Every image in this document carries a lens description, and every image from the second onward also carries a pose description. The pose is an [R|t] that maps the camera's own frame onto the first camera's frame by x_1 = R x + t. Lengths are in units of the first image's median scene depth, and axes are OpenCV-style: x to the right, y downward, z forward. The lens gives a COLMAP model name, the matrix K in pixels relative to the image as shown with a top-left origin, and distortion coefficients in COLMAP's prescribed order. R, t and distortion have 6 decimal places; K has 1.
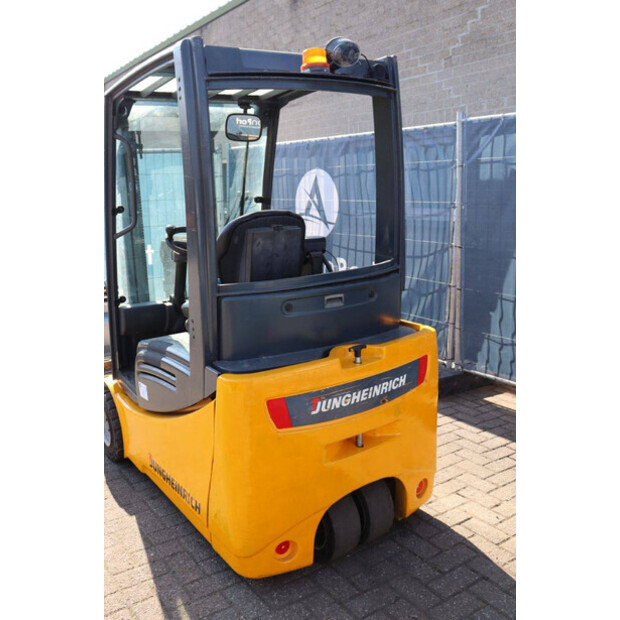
lens RADIAL K [[592.1, 0, 307.1], [0, 592.1, 306.1], [0, 0, 1]] dist [-0.043875, 0.000000]
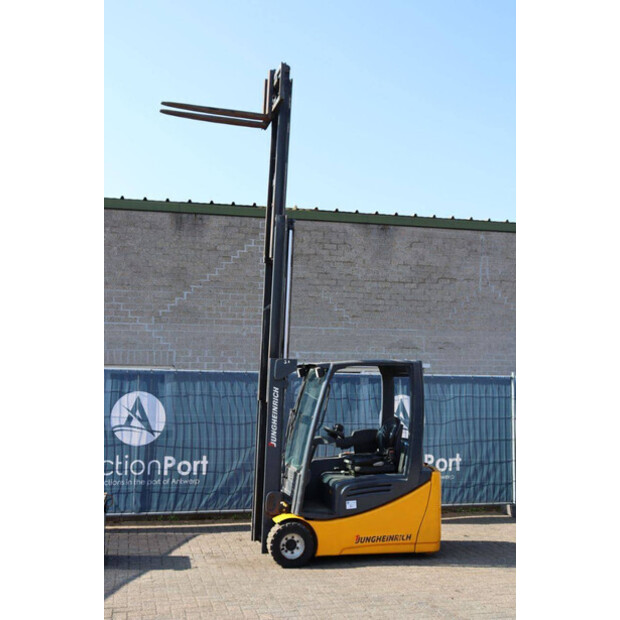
lens RADIAL K [[708.2, 0, 308.8], [0, 708.2, 312.2], [0, 0, 1]] dist [-0.008945, 0.000000]
pose [[0.358730, 0.132195, 0.924033, -2.679028], [0.169098, 0.964339, -0.203608, -0.027133], [-0.917997, 0.229293, 0.323583, 0.176409]]
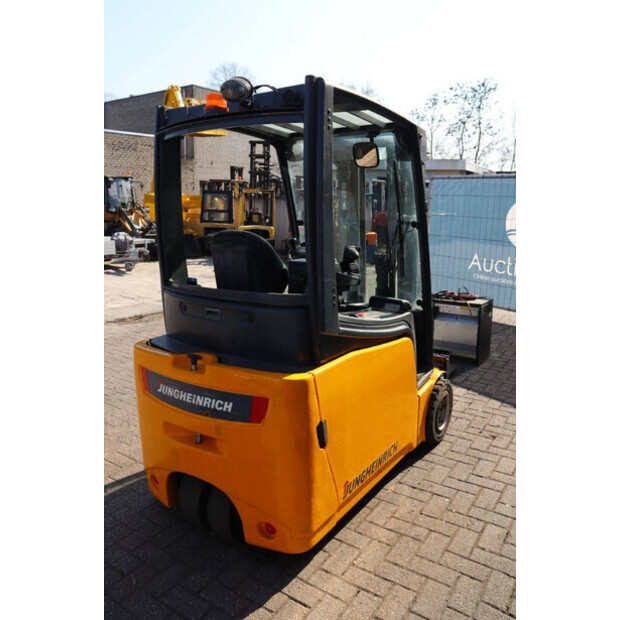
lens RADIAL K [[505.2, 0, 308.4], [0, 505.2, 307.4], [0, 0, 1]] dist [-0.139718, 0.113532]
pose [[0.378423, 0.219421, -0.899250, 0.777875], [-0.207748, 0.966846, 0.148491, -0.160058], [0.902018, 0.130625, 0.411462, 0.612194]]
